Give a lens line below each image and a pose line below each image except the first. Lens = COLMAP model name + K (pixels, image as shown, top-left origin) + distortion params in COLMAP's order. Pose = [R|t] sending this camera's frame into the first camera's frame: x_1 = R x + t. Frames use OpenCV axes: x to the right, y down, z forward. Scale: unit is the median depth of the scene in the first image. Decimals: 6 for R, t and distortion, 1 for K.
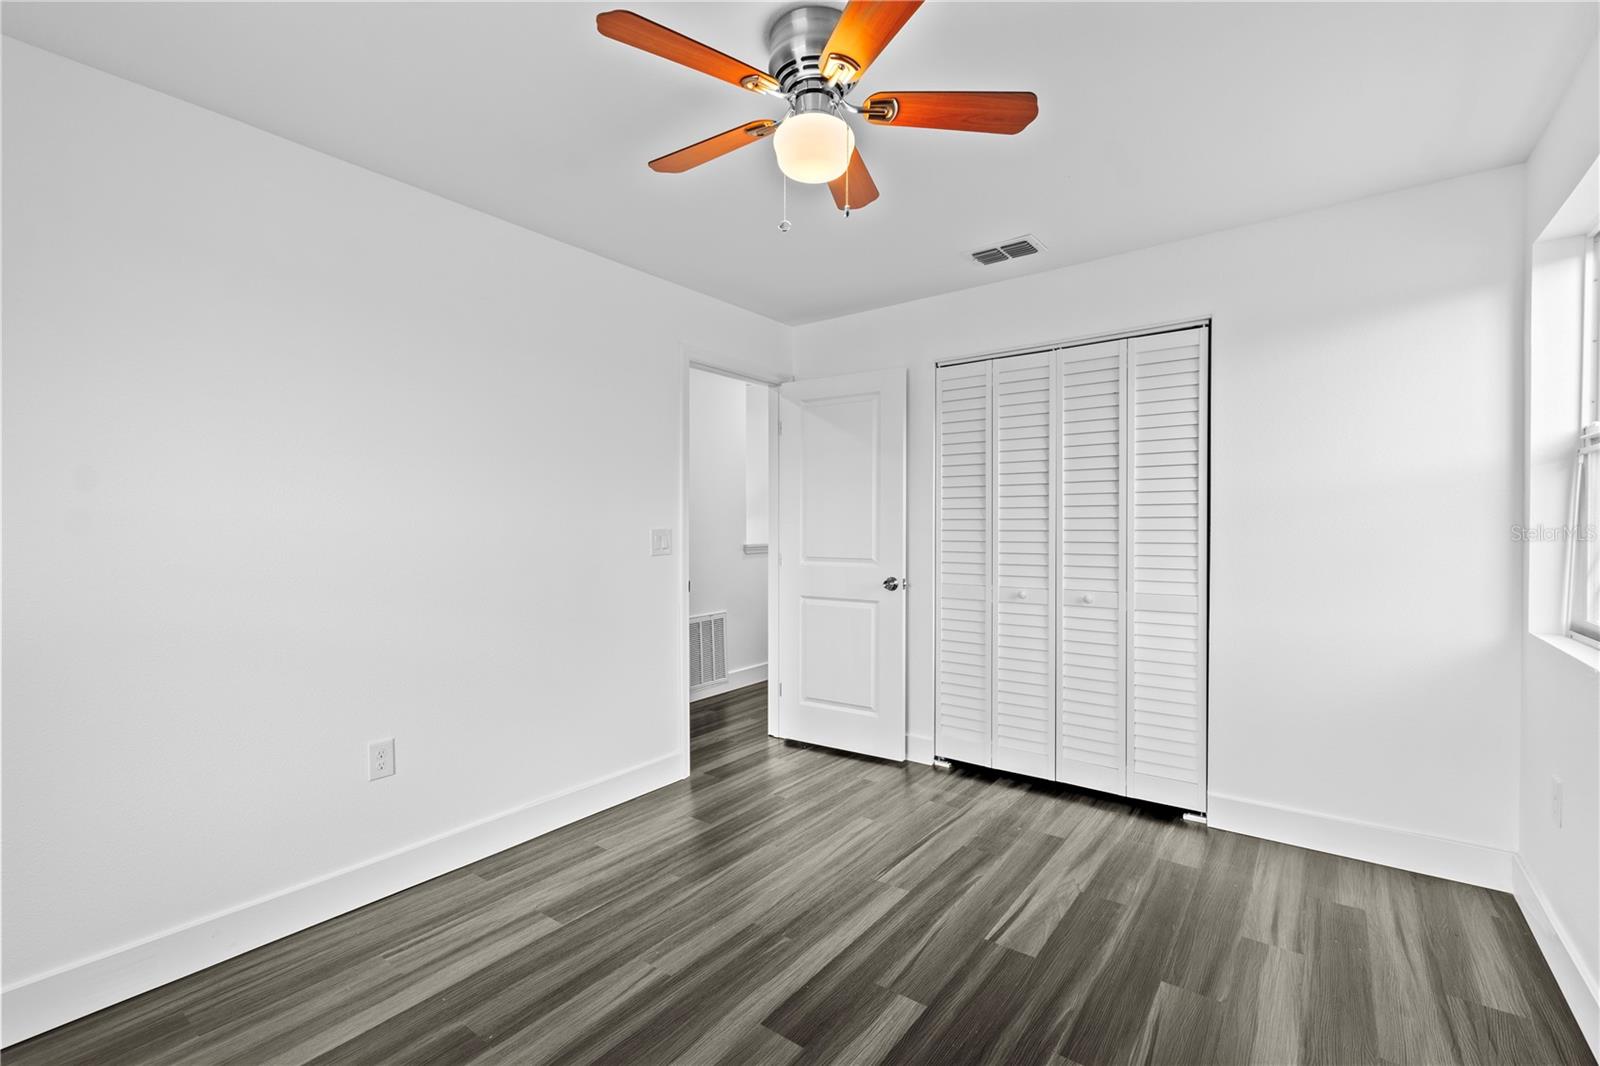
lens RADIAL K [[705.7, 0, 803.8], [0, 705.7, 533.6], [0, 0, 1]] dist [0.005840, -0.001433]
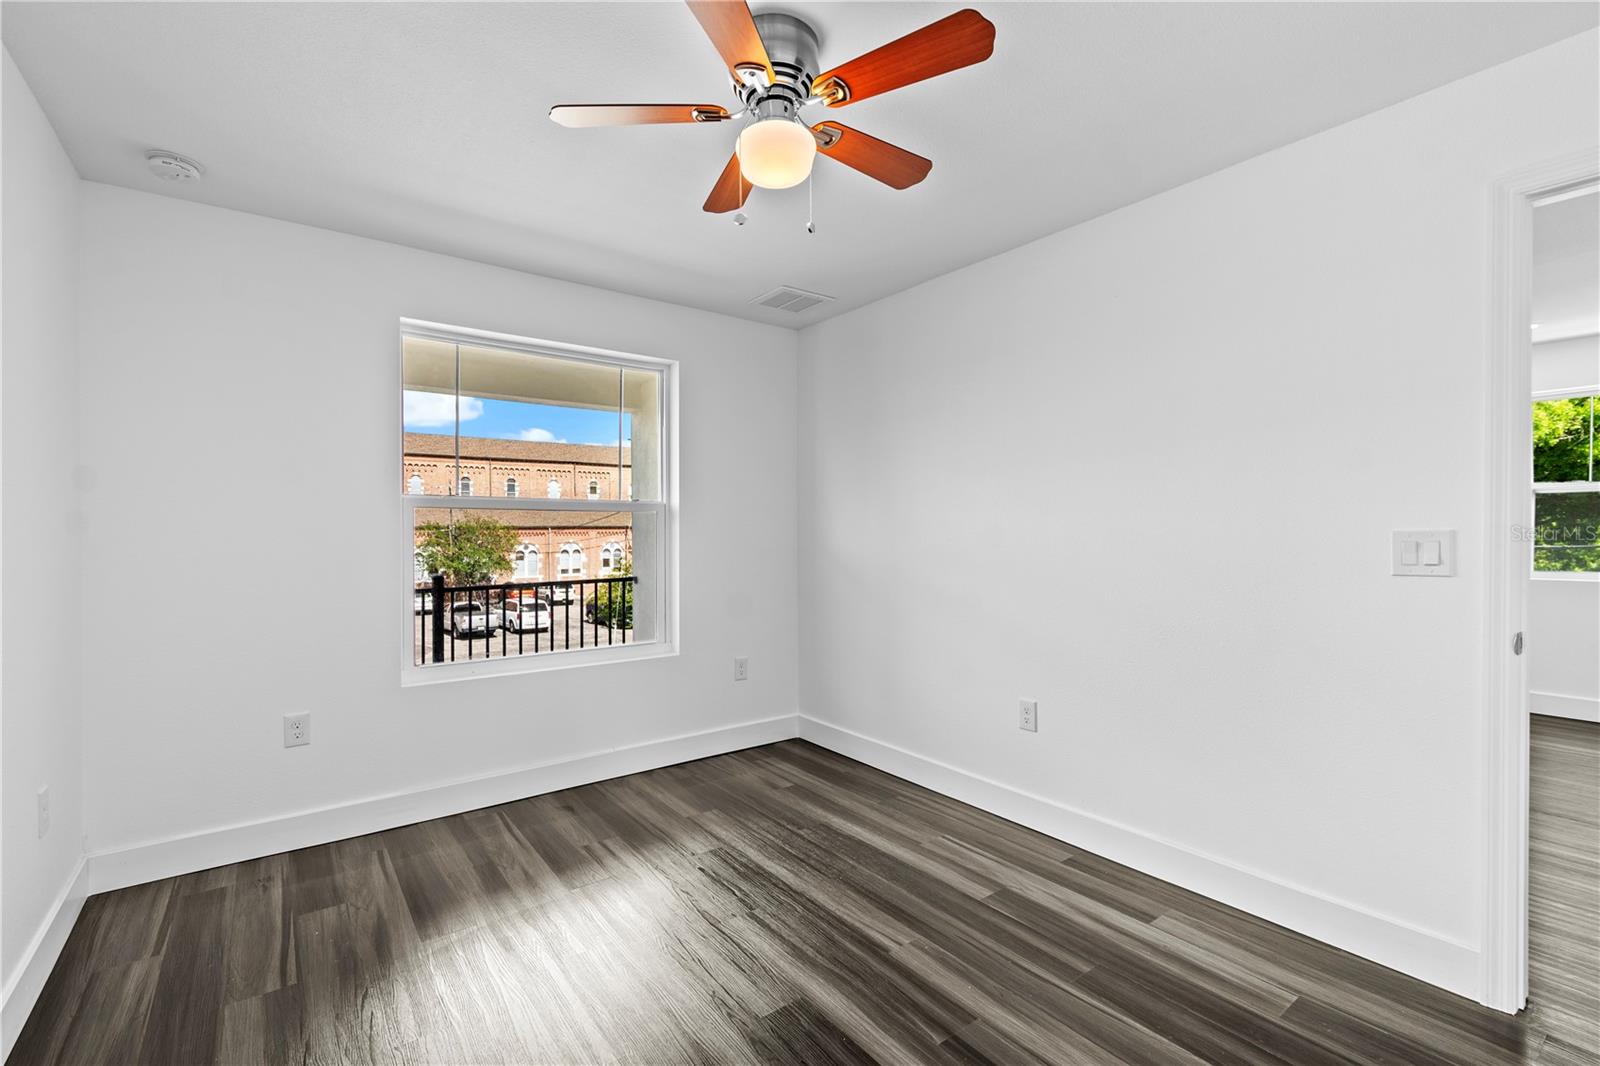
lens RADIAL K [[705.7, 0, 802.6], [0, 705.7, 527.6], [0, 0, 1]] dist [0.005840, -0.001433]
pose [[-0.289191, -0.009486, -0.957224, 0.769512], [-0.010092, 0.999926, -0.006860, 0.000441], [0.957218, 0.007676, -0.289265, 1.051676]]
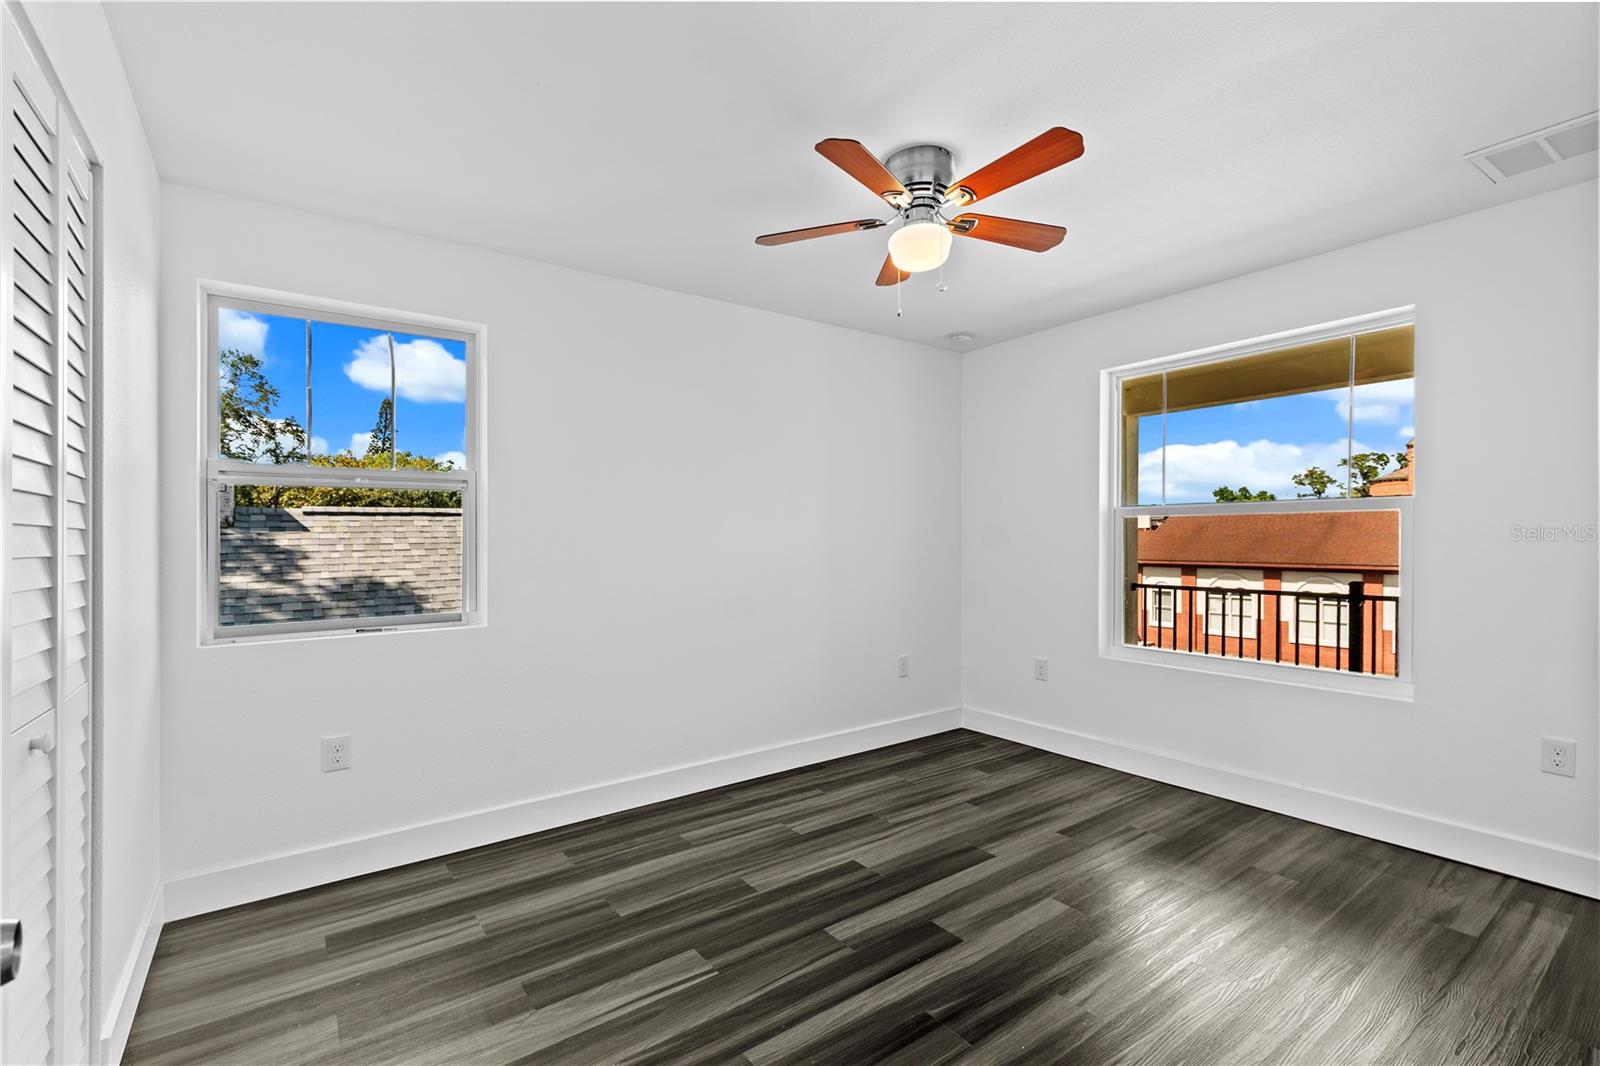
lens RADIAL K [[705.7, 0, 794.5], [0, 705.7, 520.9], [0, 0, 1]] dist [0.005840, -0.001433]
pose [[-0.952481, 0.012869, 0.304326, -0.134154], [0.009829, 0.999885, -0.011522, -0.021435], [-0.304439, -0.007983, -0.952498, 1.833446]]
